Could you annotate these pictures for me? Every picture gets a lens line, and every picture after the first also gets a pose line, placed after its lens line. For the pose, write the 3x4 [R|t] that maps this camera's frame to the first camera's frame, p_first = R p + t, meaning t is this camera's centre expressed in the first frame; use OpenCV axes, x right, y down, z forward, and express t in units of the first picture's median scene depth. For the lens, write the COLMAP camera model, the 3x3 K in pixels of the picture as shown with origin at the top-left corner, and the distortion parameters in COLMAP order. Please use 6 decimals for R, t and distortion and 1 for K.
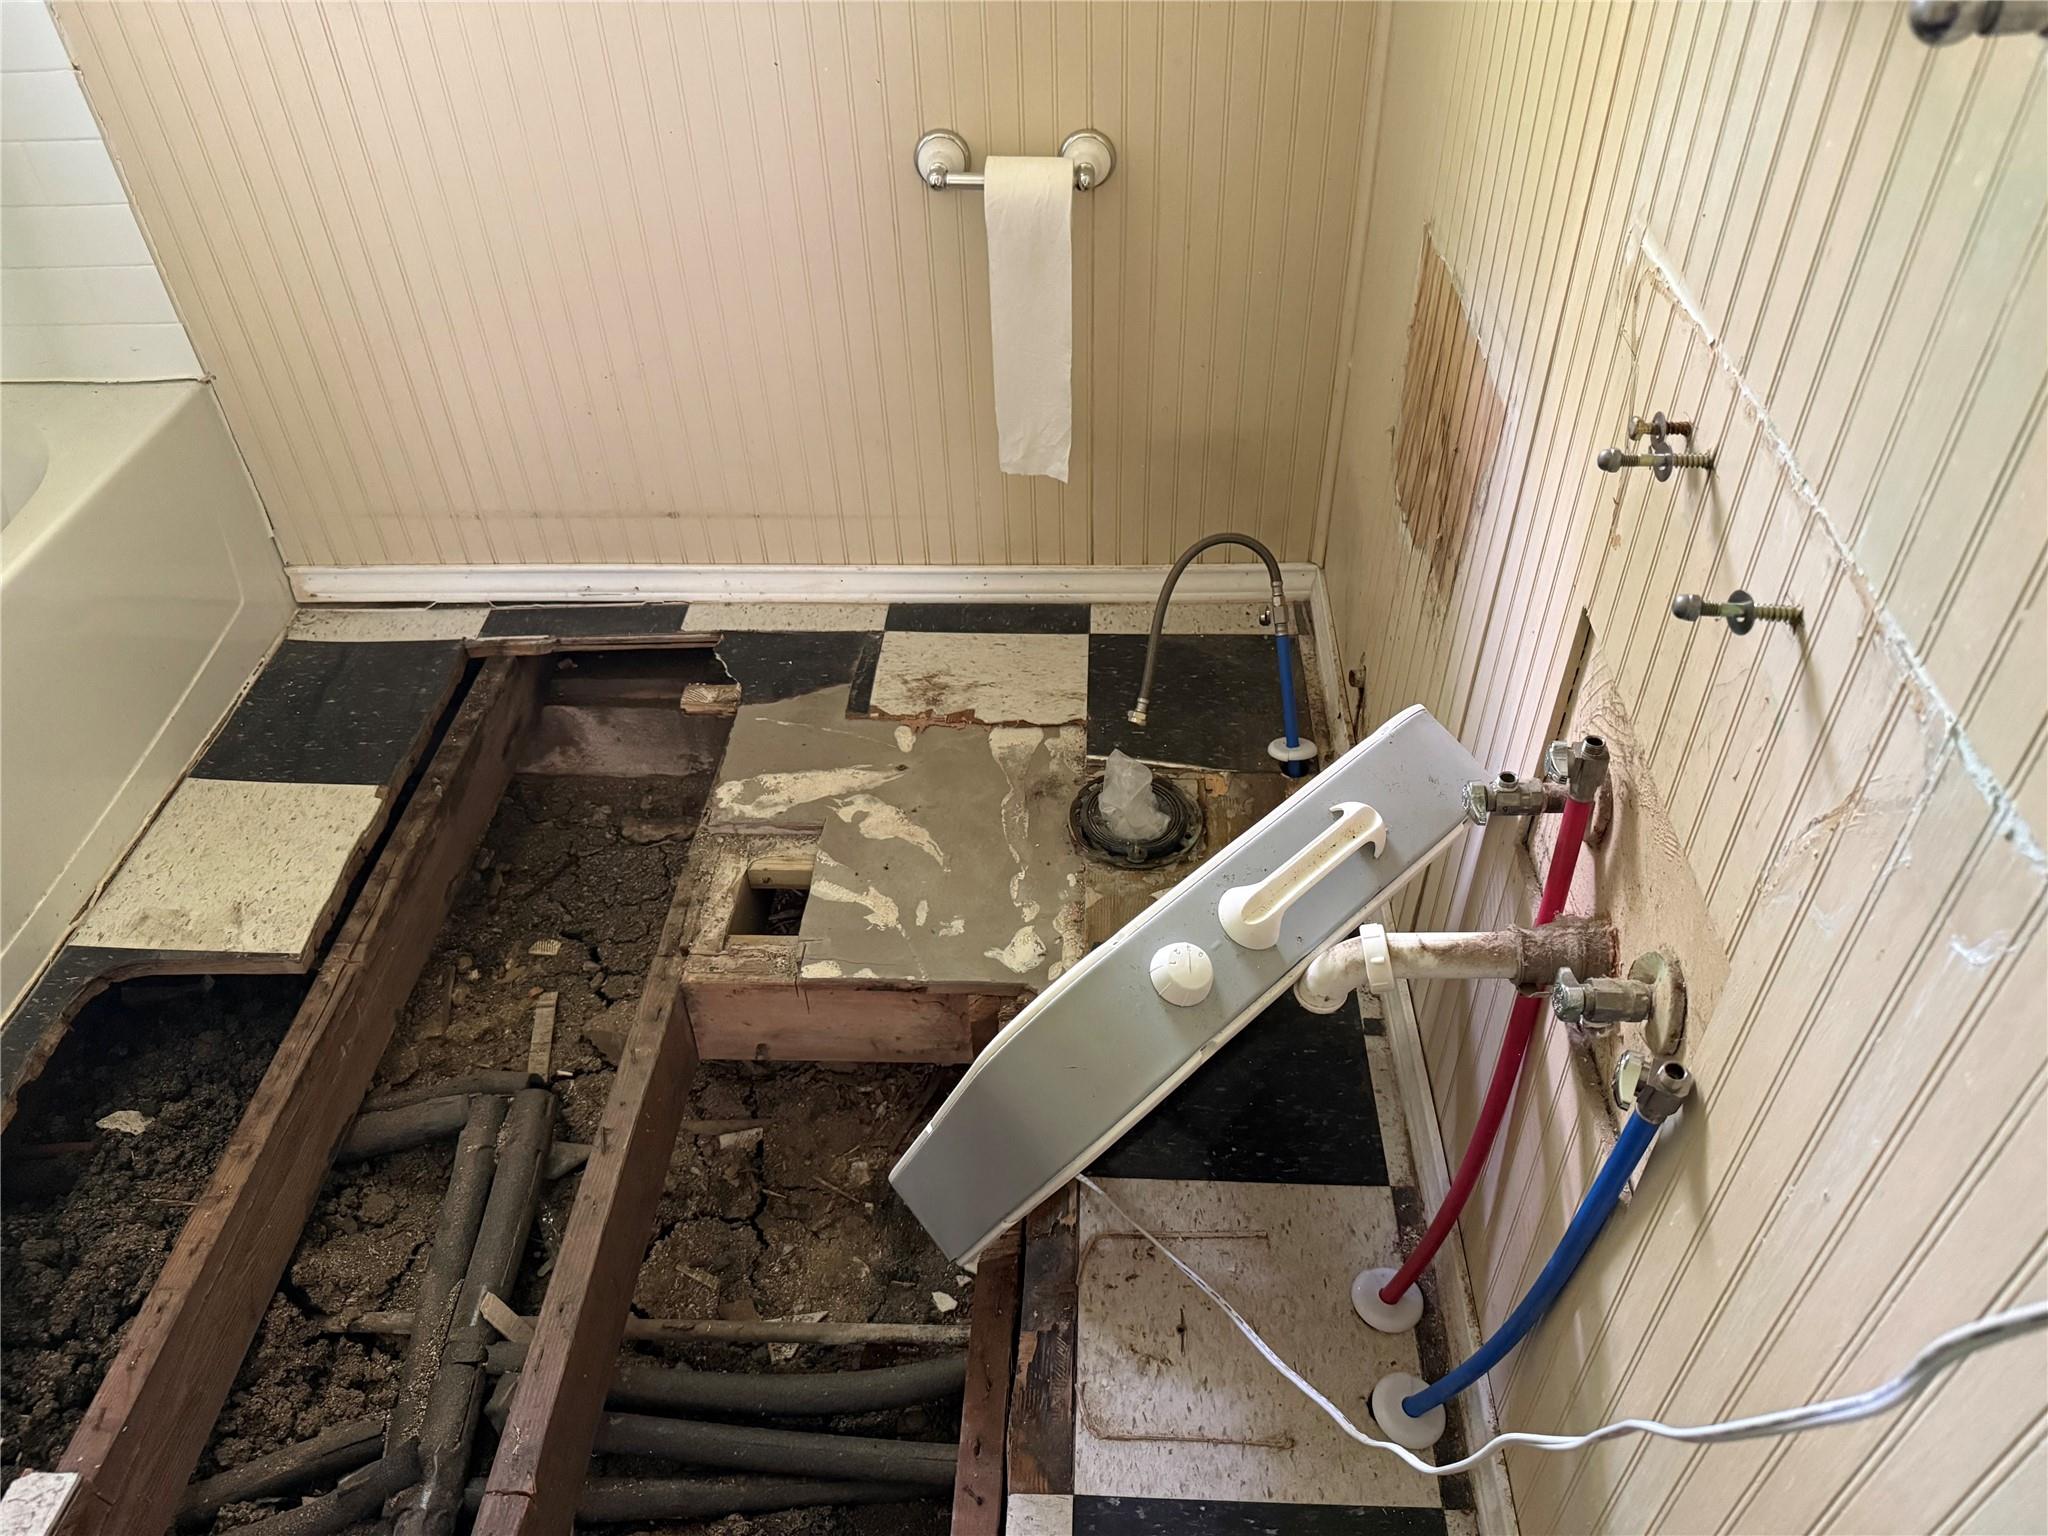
lens RADIAL K [[1436.2, 0, 1039.9], [0, 1436.2, 775.4], [0, 0, 1]] dist [0.140499, -0.252873]
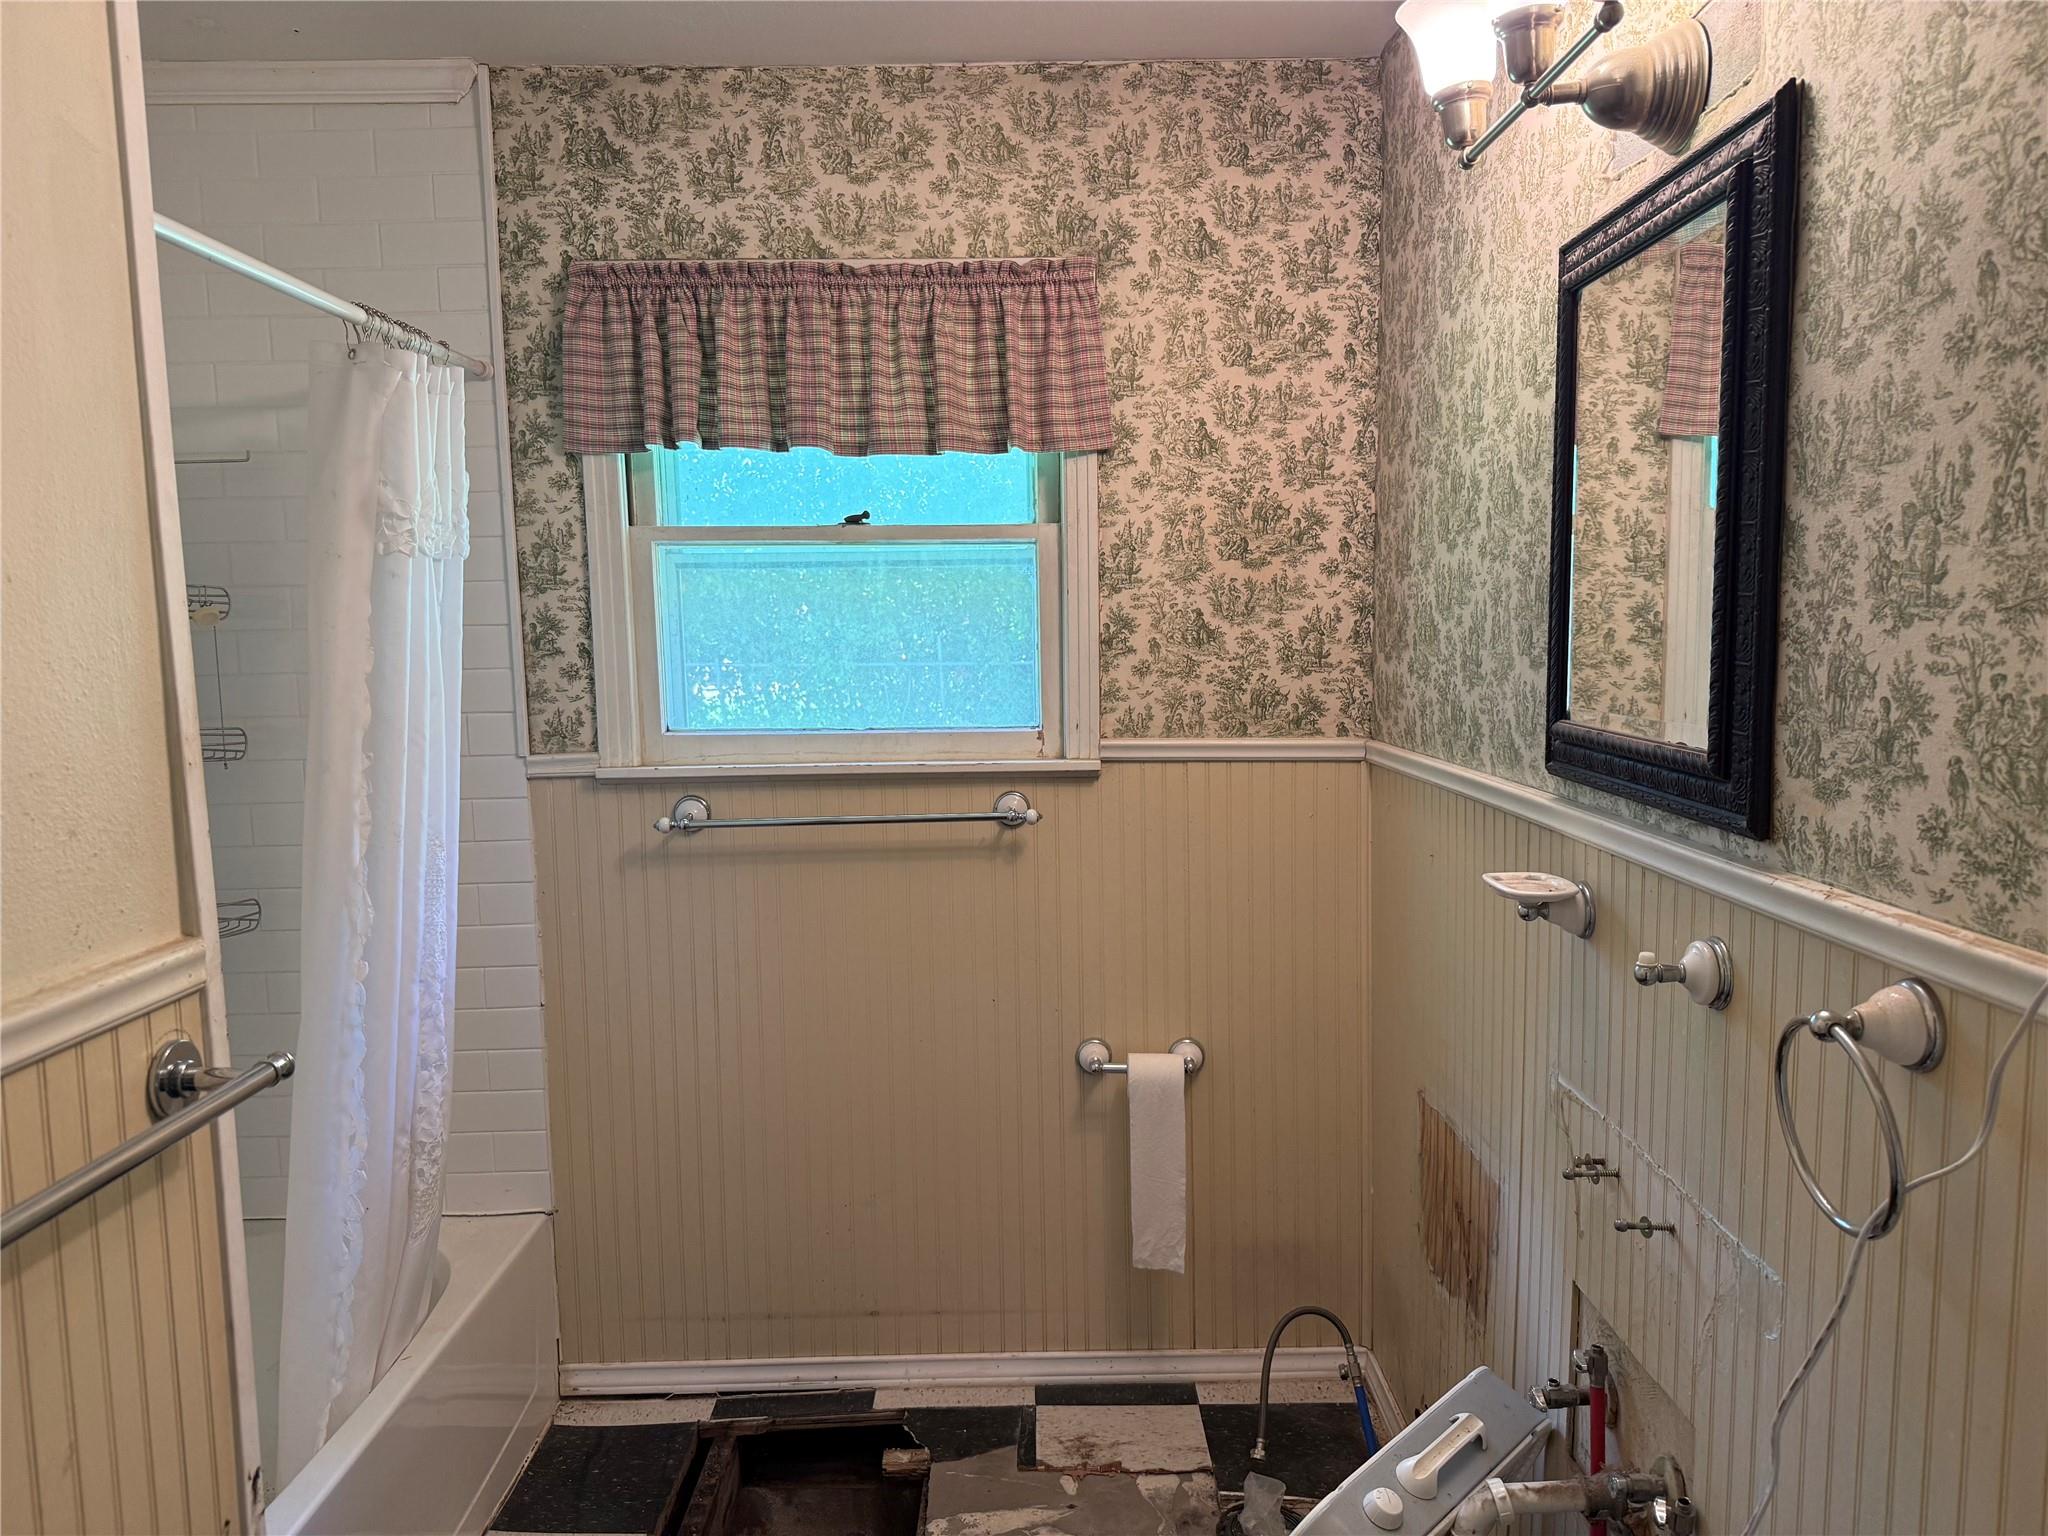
lens RADIAL K [[1436.2, 0, 1039.9], [0, 1436.2, 775.4], [0, 0, 1]] dist [0.140499, -0.252873]
pose [[0.998805, 0.009446, 0.047952, -0.184641], [0.020039, 0.815729, -0.578088, 0.204541], [-0.044576, 0.578358, 0.814564, -0.389266]]
